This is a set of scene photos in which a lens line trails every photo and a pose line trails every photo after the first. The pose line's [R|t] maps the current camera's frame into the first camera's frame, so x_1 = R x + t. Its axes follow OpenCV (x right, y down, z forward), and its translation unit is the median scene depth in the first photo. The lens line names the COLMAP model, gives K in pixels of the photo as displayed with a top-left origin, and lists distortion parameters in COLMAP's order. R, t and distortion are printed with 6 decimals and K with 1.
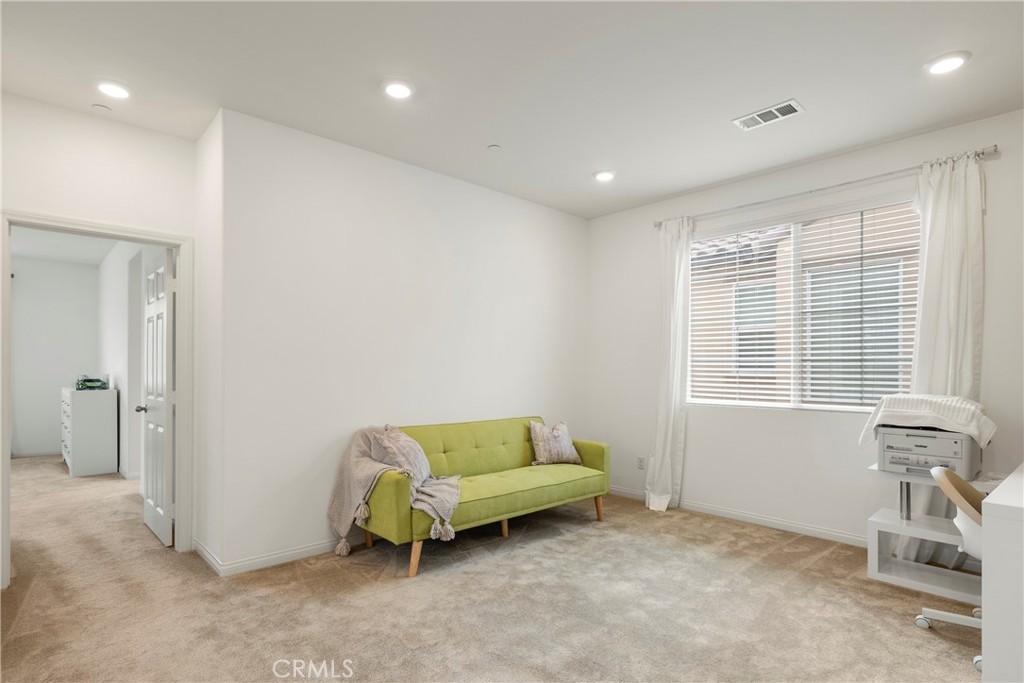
lens RADIAL K [[517.6, 0, 506.8], [0, 517.6, 361.2], [0, 0, 1]] dist [0.000011, -0.000292]
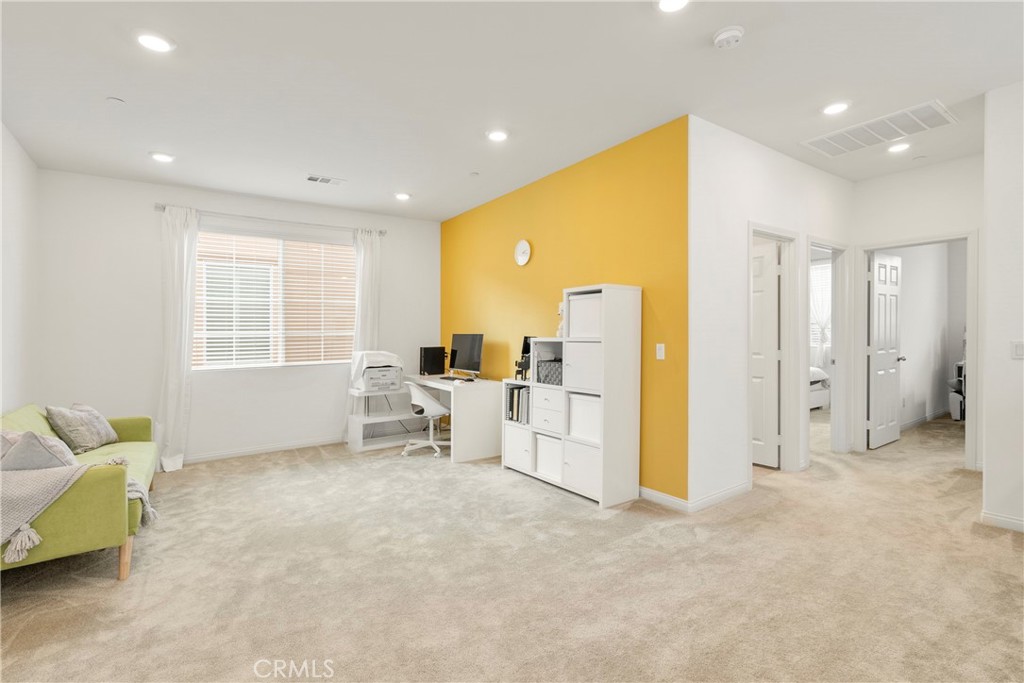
lens RADIAL K [[479.8, 0, 512.2], [0, 479.8, 335.7], [0, 0, 1]] dist [-0.003497, 0.002710]
pose [[0.141487, -0.010804, 0.989881, -0.788522], [0.001963, 0.999942, 0.010634, -0.008270], [-0.989938, 0.000438, 0.141500, 0.192003]]
